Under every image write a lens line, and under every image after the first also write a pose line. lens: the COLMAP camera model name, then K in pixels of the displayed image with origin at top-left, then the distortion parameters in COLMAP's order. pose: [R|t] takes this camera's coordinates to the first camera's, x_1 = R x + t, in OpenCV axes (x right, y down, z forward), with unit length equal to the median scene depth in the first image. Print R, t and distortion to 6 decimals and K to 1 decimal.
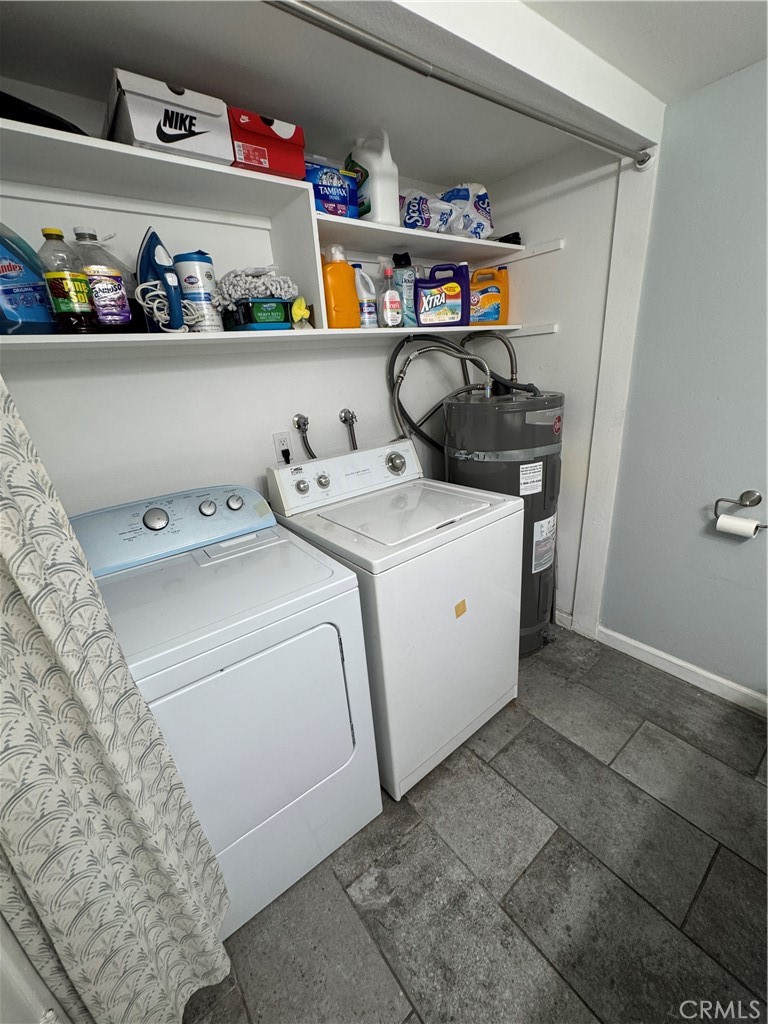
lens RADIAL K [[407.8, 0, 384.0], [0, 407.8, 512.0], [0, 0, 1]] dist [-0.009023, 0.000036]
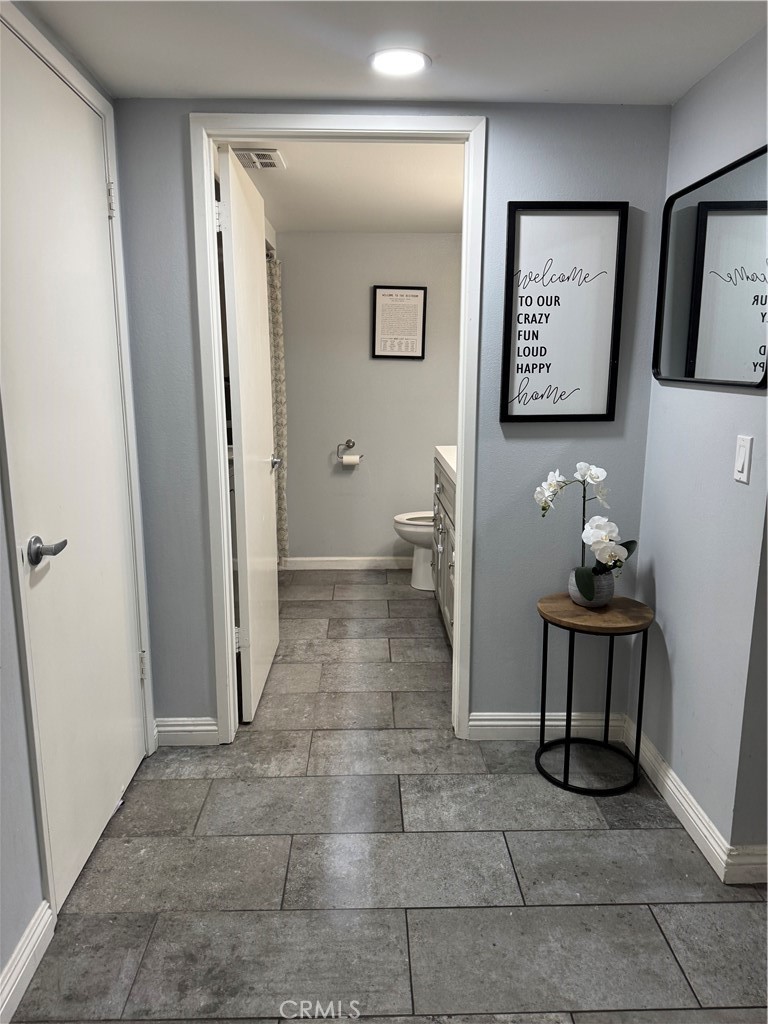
lens RADIAL K [[715.2, 0, 384.0], [0, 715.2, 512.0], [0, 0, 1]] dist [0.006893, -0.006442]
pose [[0.594290, -0.082307, 0.800028, -1.598648], [0.228551, 0.971021, -0.069878, 0.521139], [-0.771093, 0.224375, 0.595879, -0.963220]]
